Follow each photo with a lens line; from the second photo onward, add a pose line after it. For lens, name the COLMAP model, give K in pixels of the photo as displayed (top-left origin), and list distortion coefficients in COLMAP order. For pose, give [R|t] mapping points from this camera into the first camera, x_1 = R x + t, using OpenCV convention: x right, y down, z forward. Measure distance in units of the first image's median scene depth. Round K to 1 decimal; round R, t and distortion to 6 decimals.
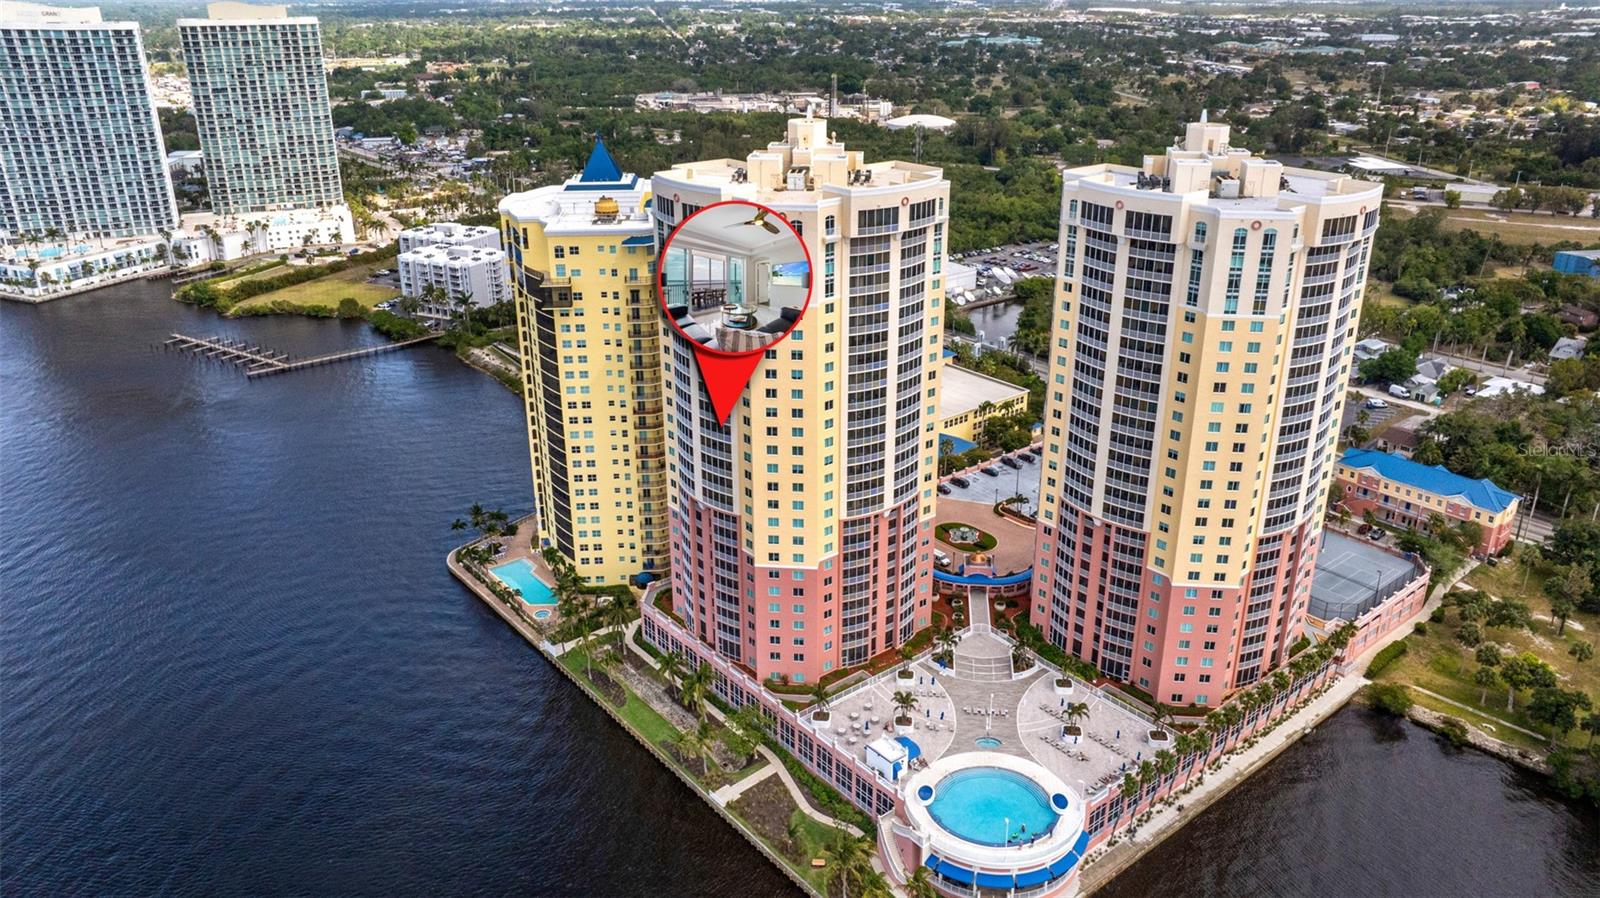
lens RADIAL K [[1129.3, 0, 811.6], [0, 1129.3, 449.9], [0, 0, 1]] dist [-0.021773, 0.003021]
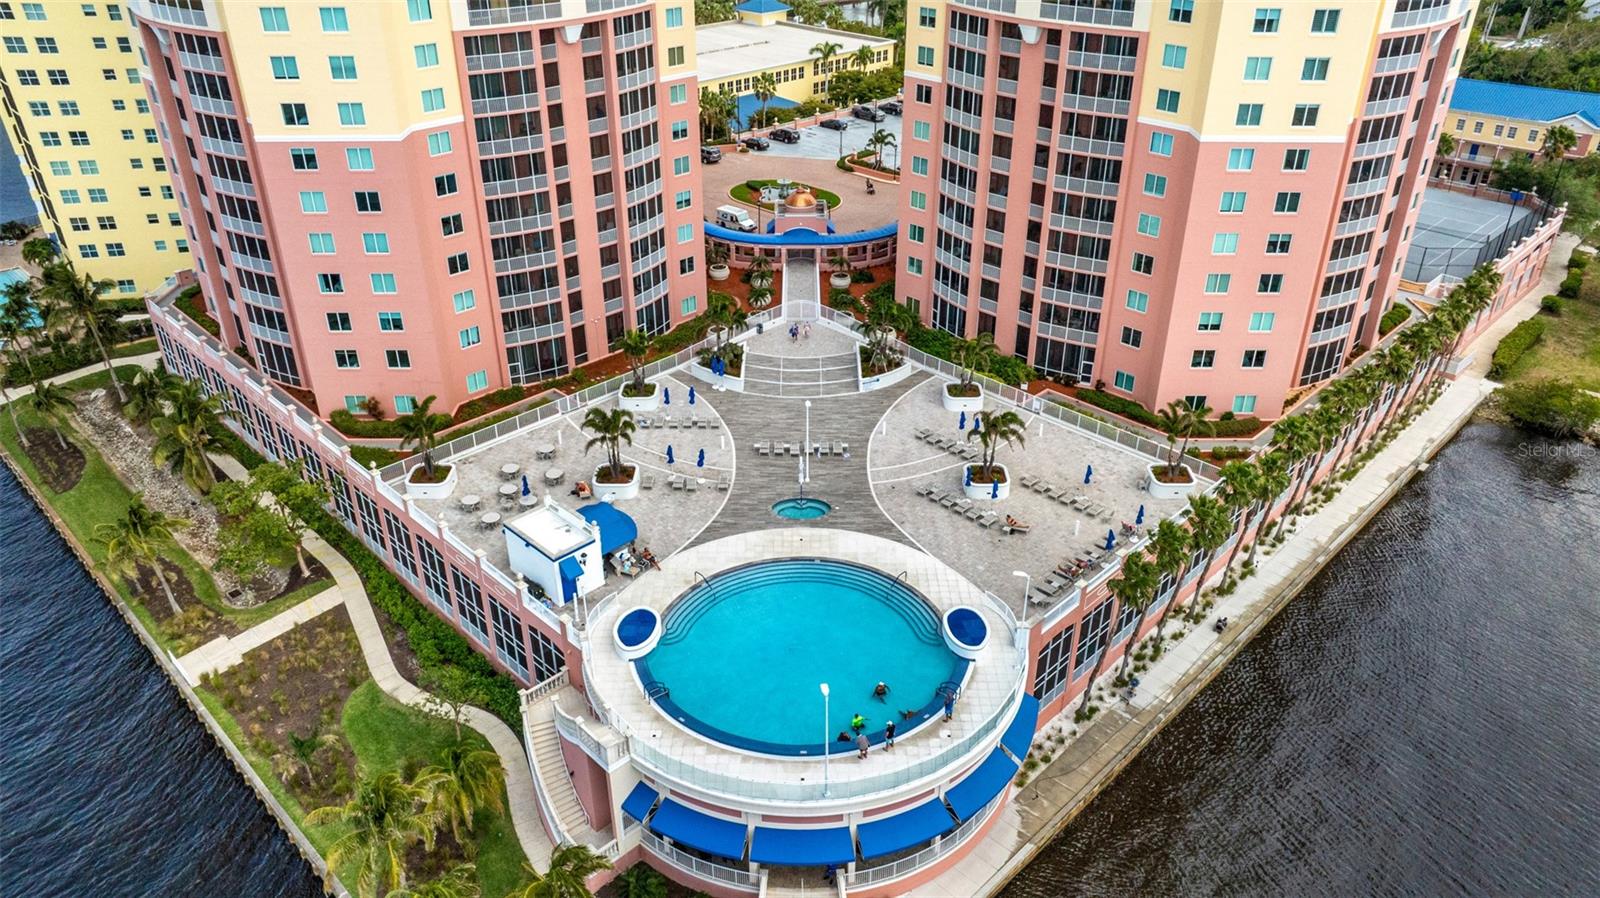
lens RADIAL K [[1129.3, 0, 811.6], [0, 1129.3, 449.9], [0, 0, 1]] dist [-0.021773, 0.003021]
pose [[0.993927, -0.047832, 0.099101, 0.112196], [0.033836, 0.989800, 0.138386, 0.167240], [-0.104710, -0.134193, 0.985408, 0.538060]]
